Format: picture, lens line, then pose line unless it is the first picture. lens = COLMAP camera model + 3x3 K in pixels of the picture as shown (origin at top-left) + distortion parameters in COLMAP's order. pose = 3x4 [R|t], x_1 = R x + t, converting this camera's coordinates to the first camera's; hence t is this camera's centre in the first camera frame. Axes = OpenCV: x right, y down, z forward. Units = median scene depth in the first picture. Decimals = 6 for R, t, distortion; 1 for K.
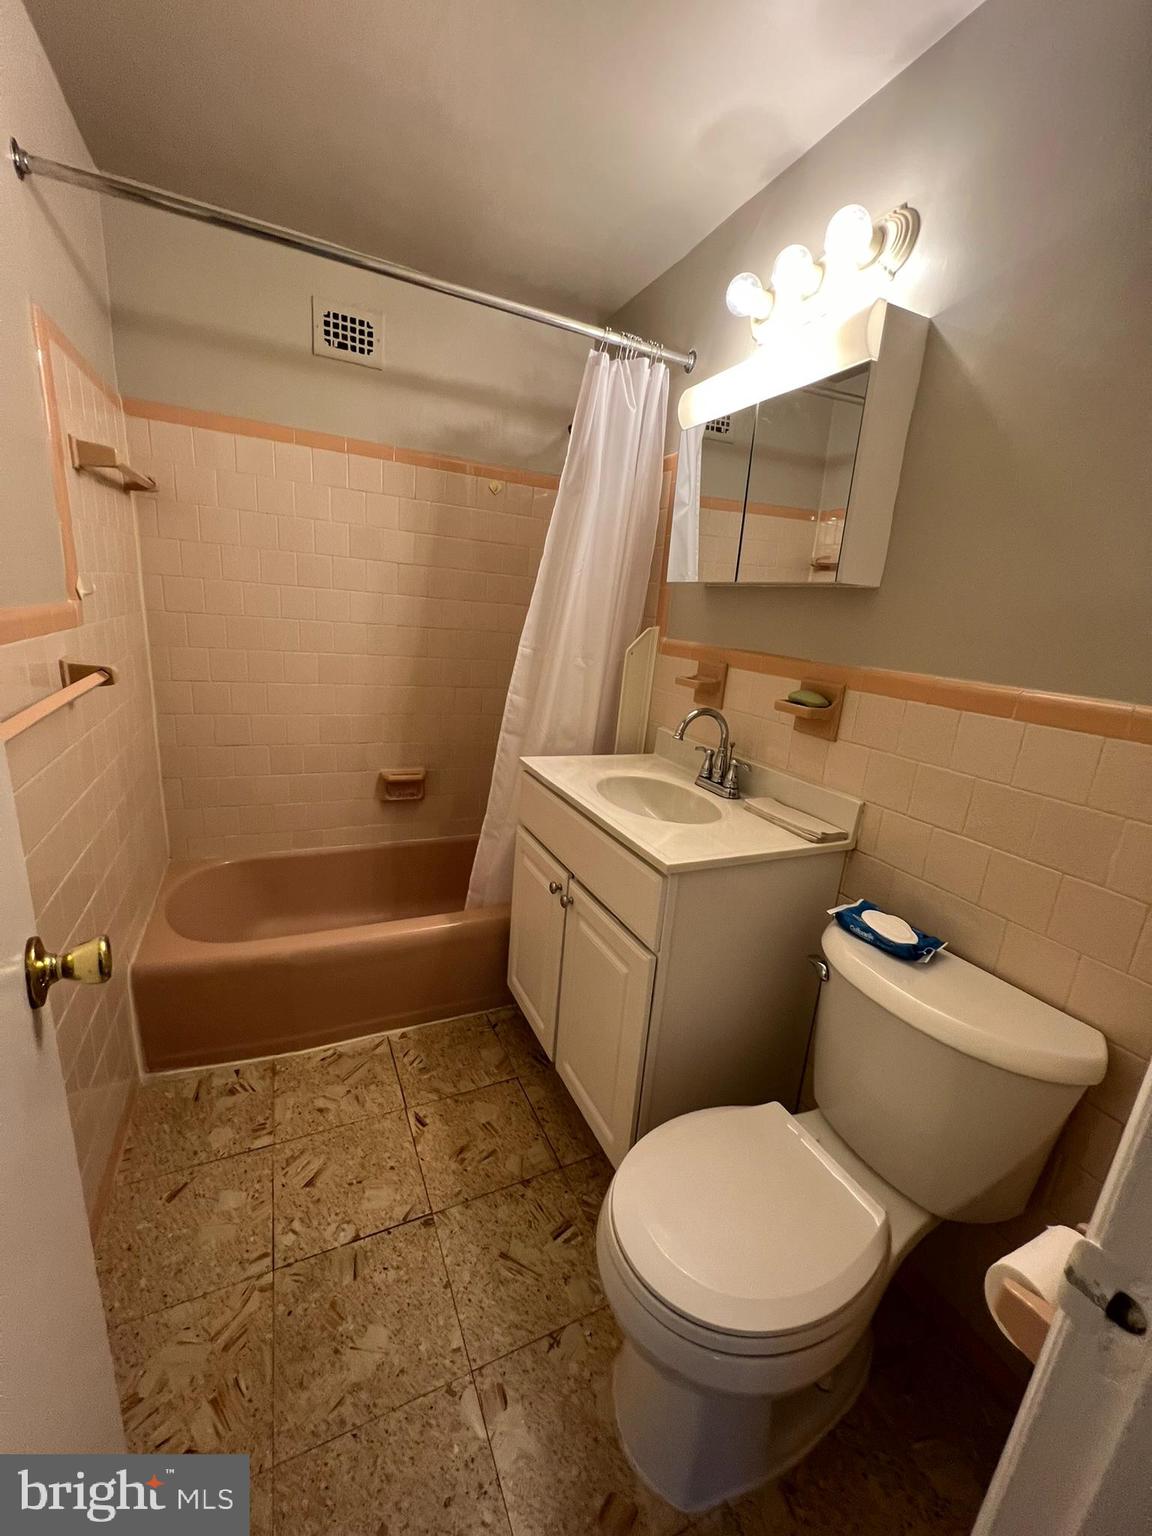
lens RADIAL K [[611.9, 0, 582.0], [0, 611.9, 767.6], [0, 0, 1]] dist [-0.005892, 0.000518]
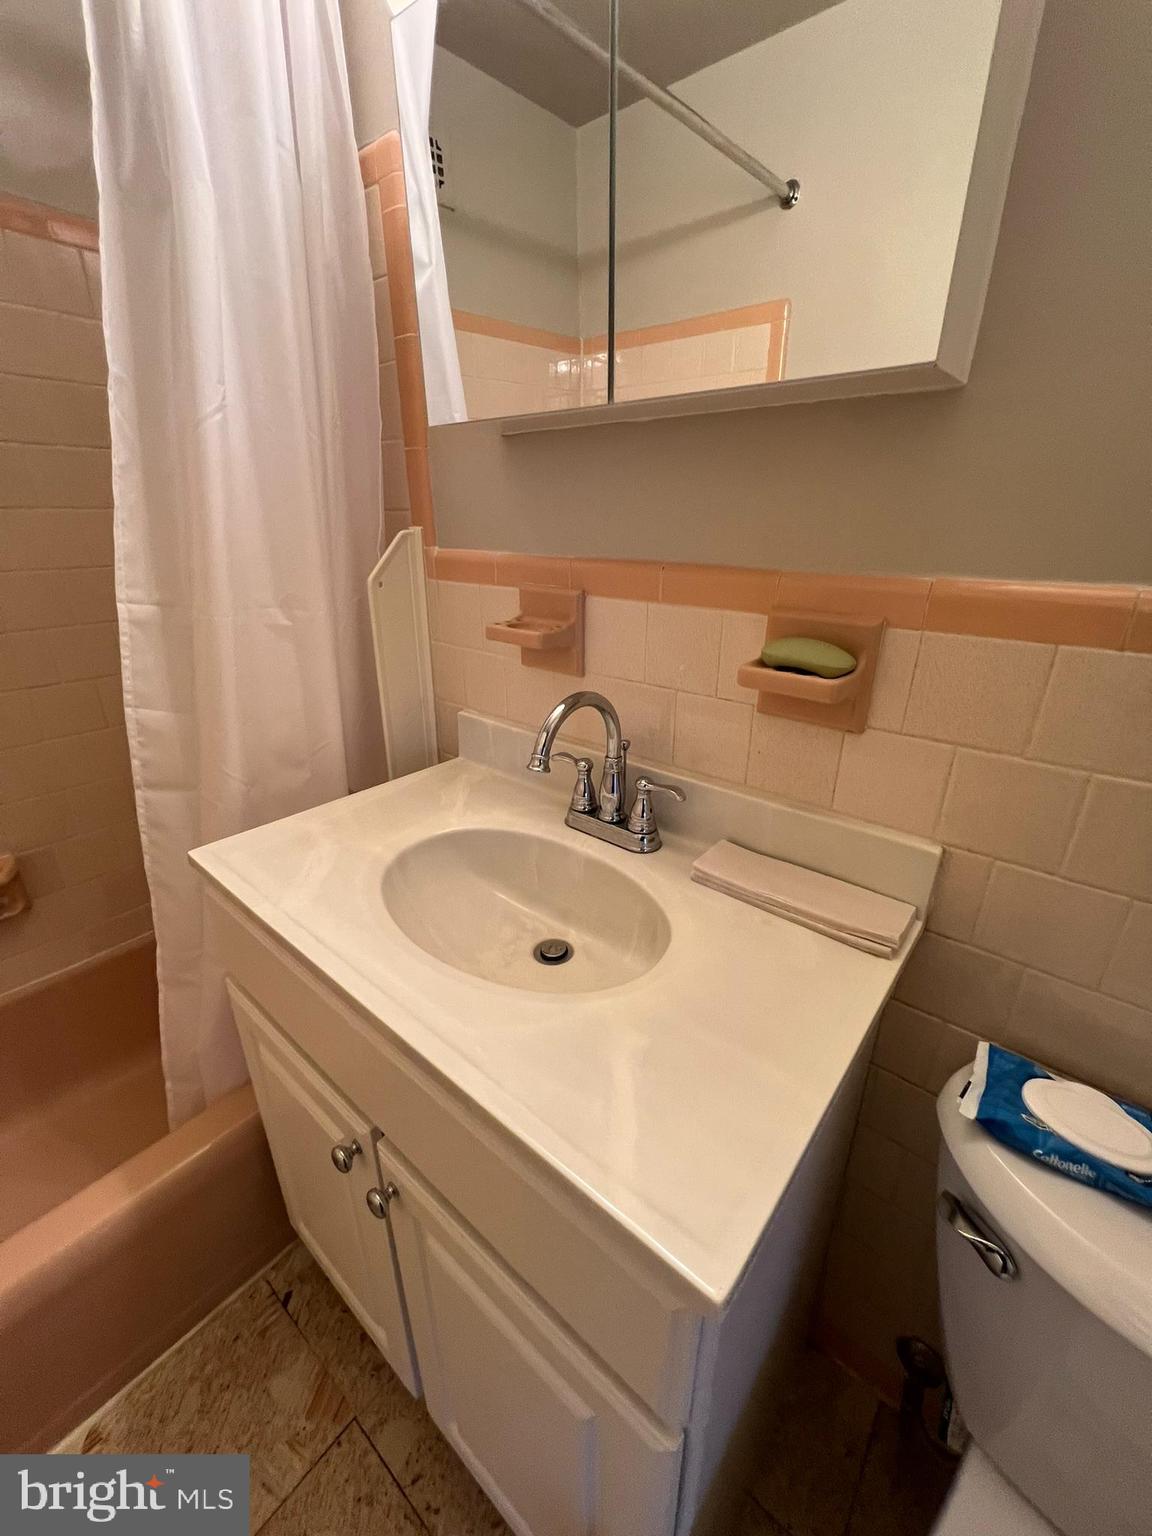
lens RADIAL K [[611.9, 0, 582.0], [0, 611.9, 767.6], [0, 0, 1]] dist [-0.005892, 0.000518]
pose [[0.904840, -0.230868, 0.357722, 0.016875], [0.172910, 0.967068, 0.186764, -0.119238], [-0.389060, -0.107138, 0.914961, 0.505315]]
